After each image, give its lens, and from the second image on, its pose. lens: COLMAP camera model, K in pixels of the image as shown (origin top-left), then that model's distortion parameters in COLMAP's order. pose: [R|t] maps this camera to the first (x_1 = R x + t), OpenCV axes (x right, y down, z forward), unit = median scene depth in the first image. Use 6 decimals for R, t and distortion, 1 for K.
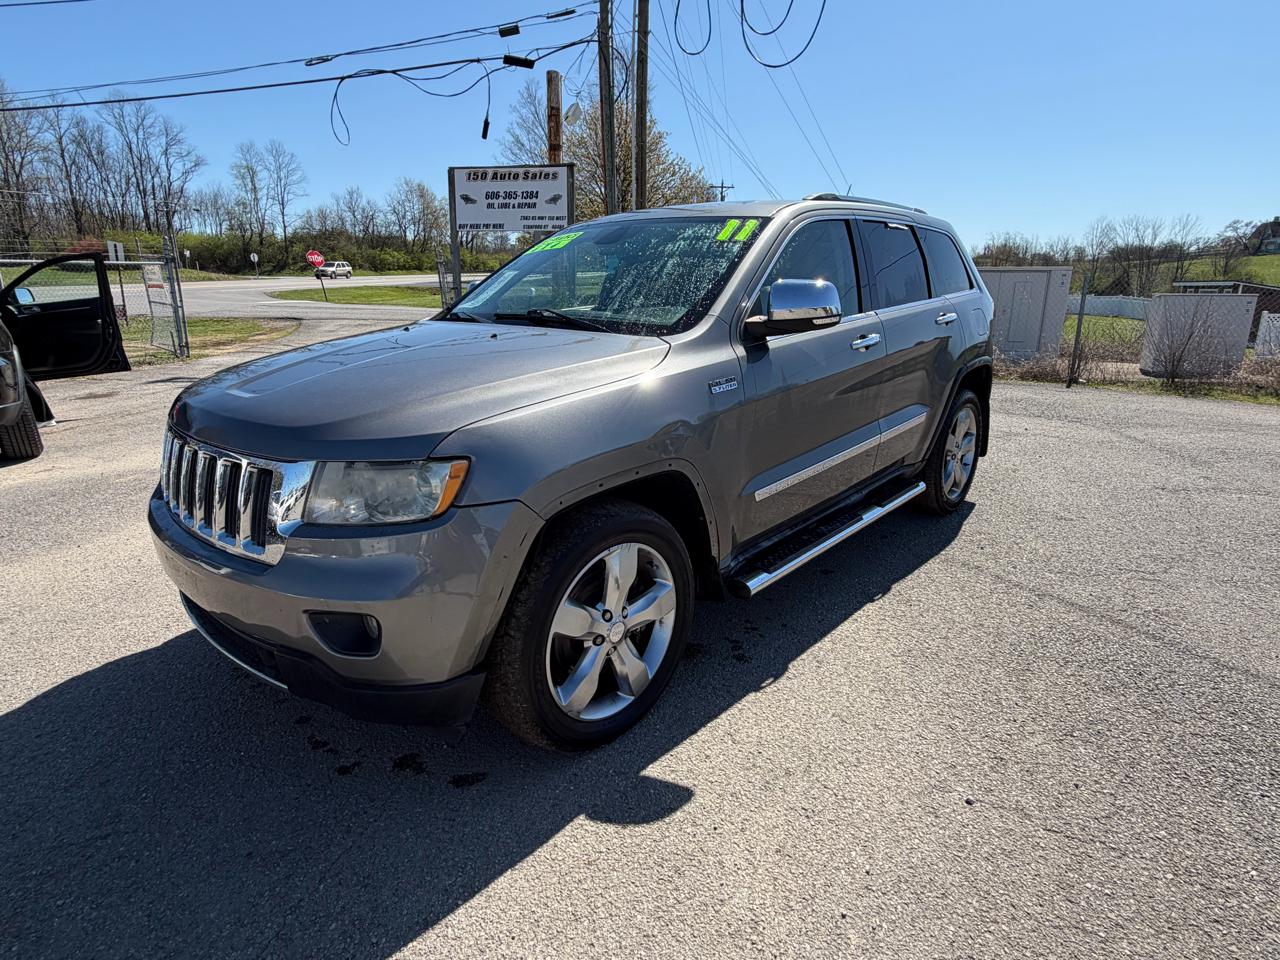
lens RADIAL K [[701.9, 0, 636.5], [0, 701.9, 480.5], [0, 0, 1]] dist [0.001797, -0.001209]
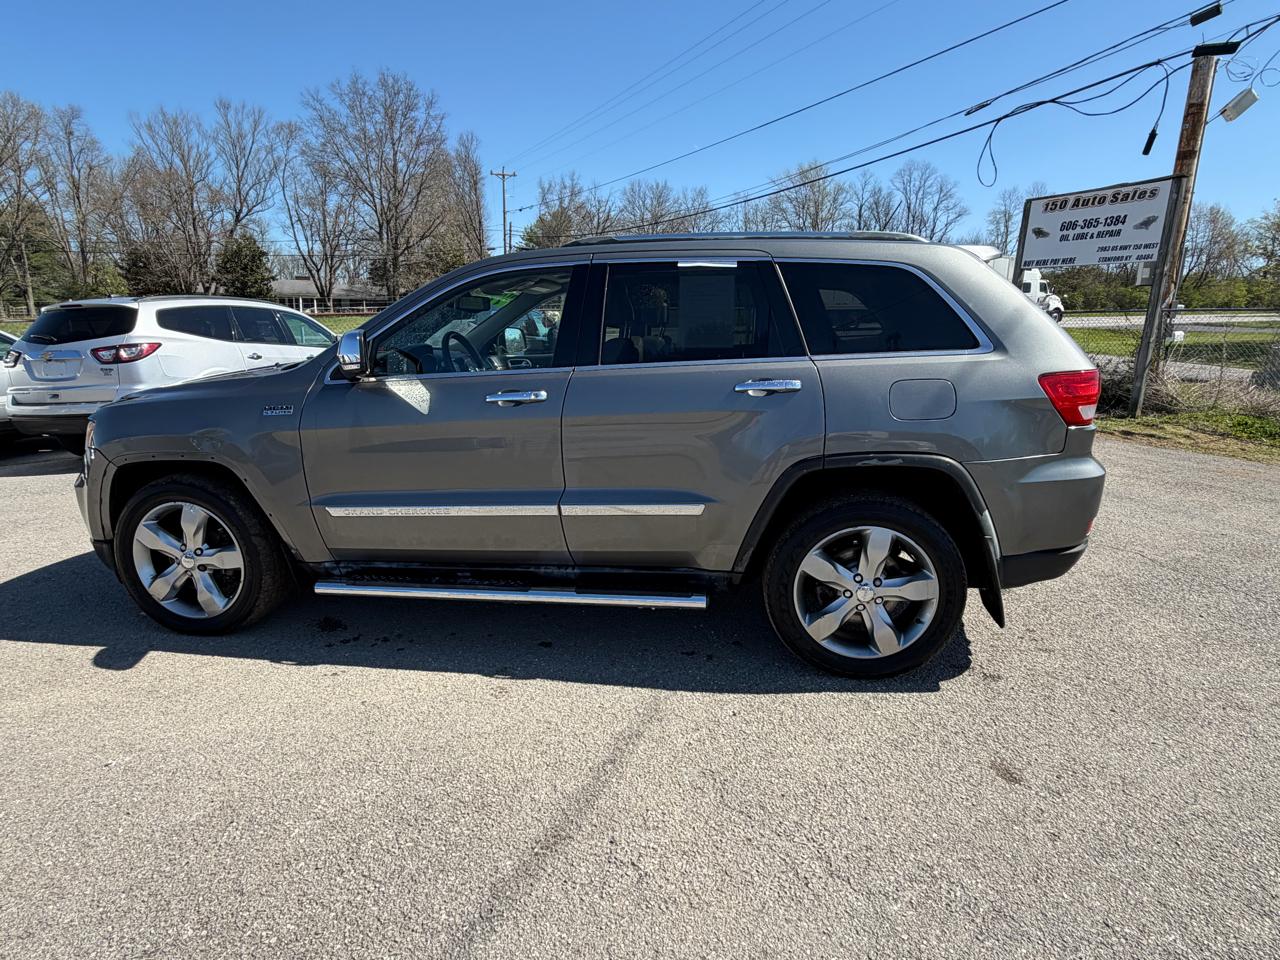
lens RADIAL K [[701.9, 0, 636.4], [0, 701.9, 479.5], [0, 0, 1]] dist [0.001797, -0.001209]
pose [[0.568876, 0.187056, -0.800868, 0.241765], [-0.230533, 0.971020, 0.063044, -0.038448], [0.789452, 0.148763, 0.595513, 0.121000]]
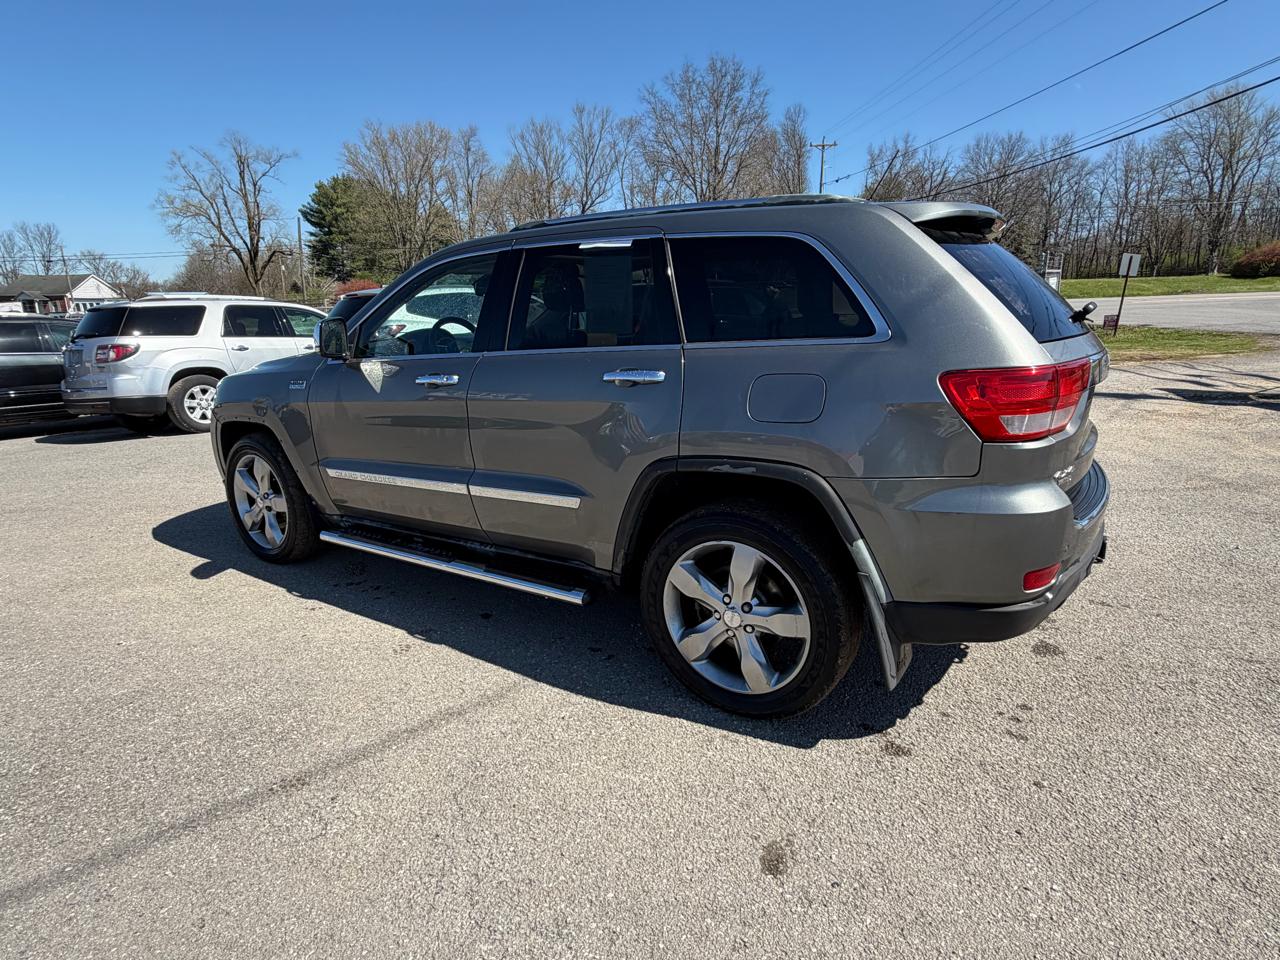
lens RADIAL K [[701.9, 0, 635.8], [0, 701.9, 479.4], [0, 0, 1]] dist [0.001797, -0.001209]
pose [[0.163571, 0.246590, -0.955216, 0.276554], [-0.256043, 0.945689, 0.200285, -0.068713], [0.952726, 0.211816, 0.217825, 0.221830]]
